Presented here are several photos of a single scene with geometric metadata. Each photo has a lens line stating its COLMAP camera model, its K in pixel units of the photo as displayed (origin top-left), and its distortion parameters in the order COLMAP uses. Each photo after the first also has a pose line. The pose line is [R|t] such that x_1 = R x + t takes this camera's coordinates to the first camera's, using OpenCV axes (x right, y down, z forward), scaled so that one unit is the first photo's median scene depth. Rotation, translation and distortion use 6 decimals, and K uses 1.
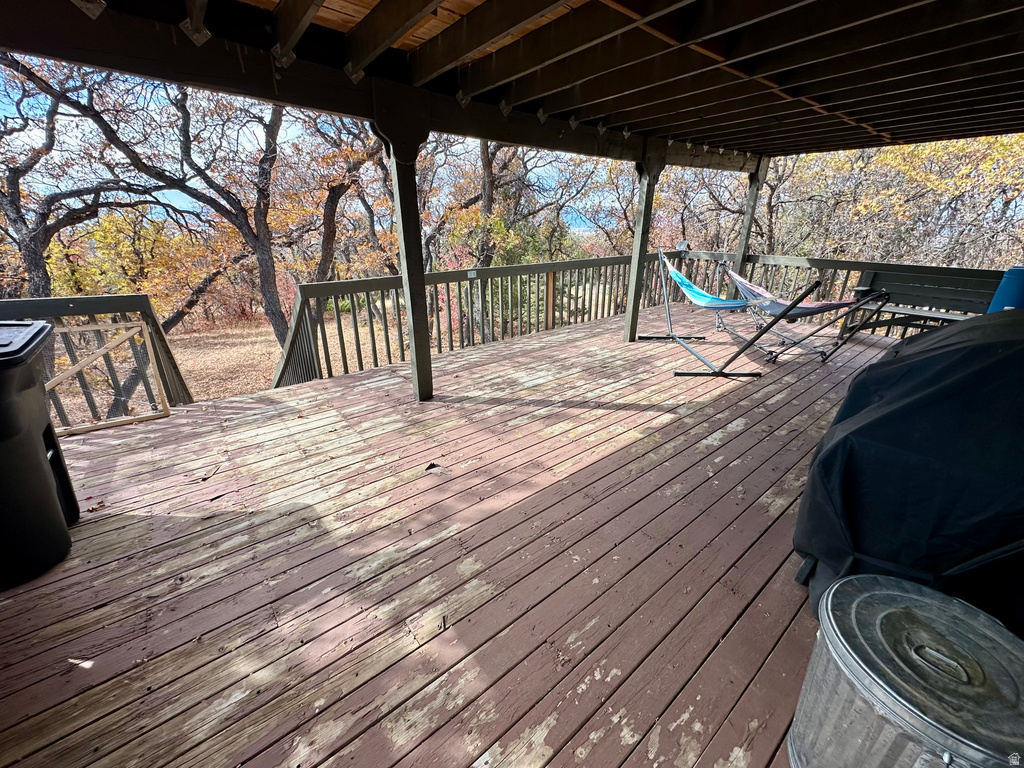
lens RADIAL K [[406.7, 0, 515.4], [0, 406.7, 386.6], [0, 0, 1]] dist [-0.001731, 0.000211]
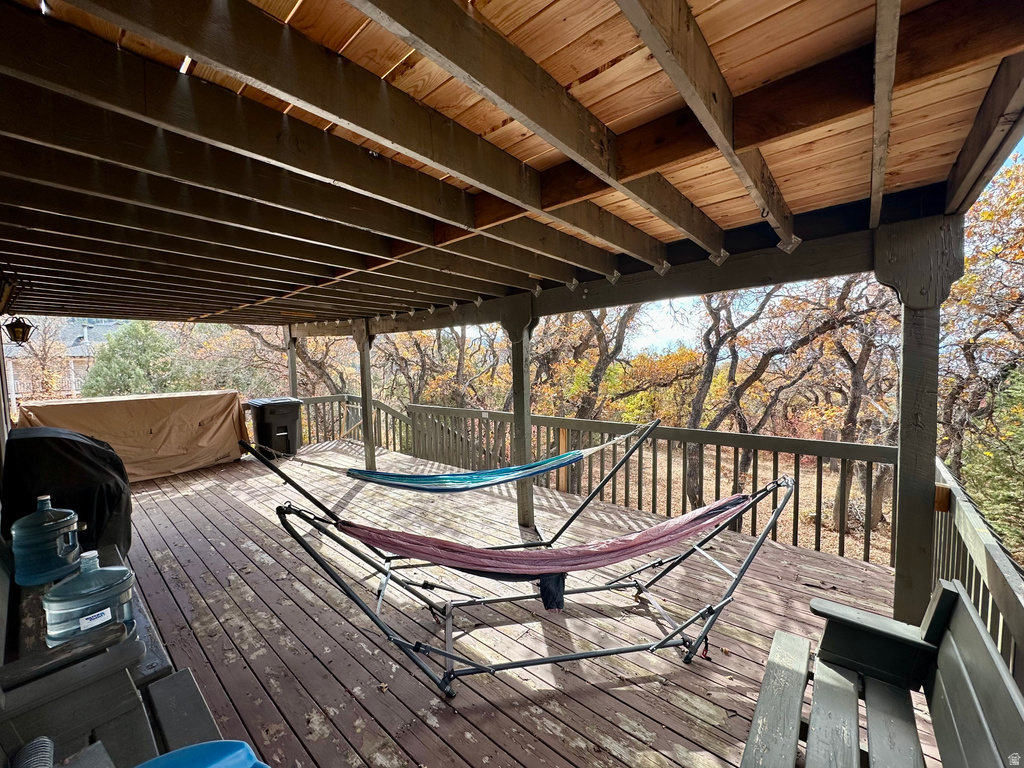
lens RADIAL K [[406.7, 0, 516.7], [0, 406.7, 384.4], [0, 0, 1]] dist [-0.001731, 0.000211]
pose [[0.178801, 0.051090, -0.982558, 1.797925], [-0.362678, 0.931749, -0.017550, -0.601537], [0.914601, 0.359490, 0.185127, 1.298902]]
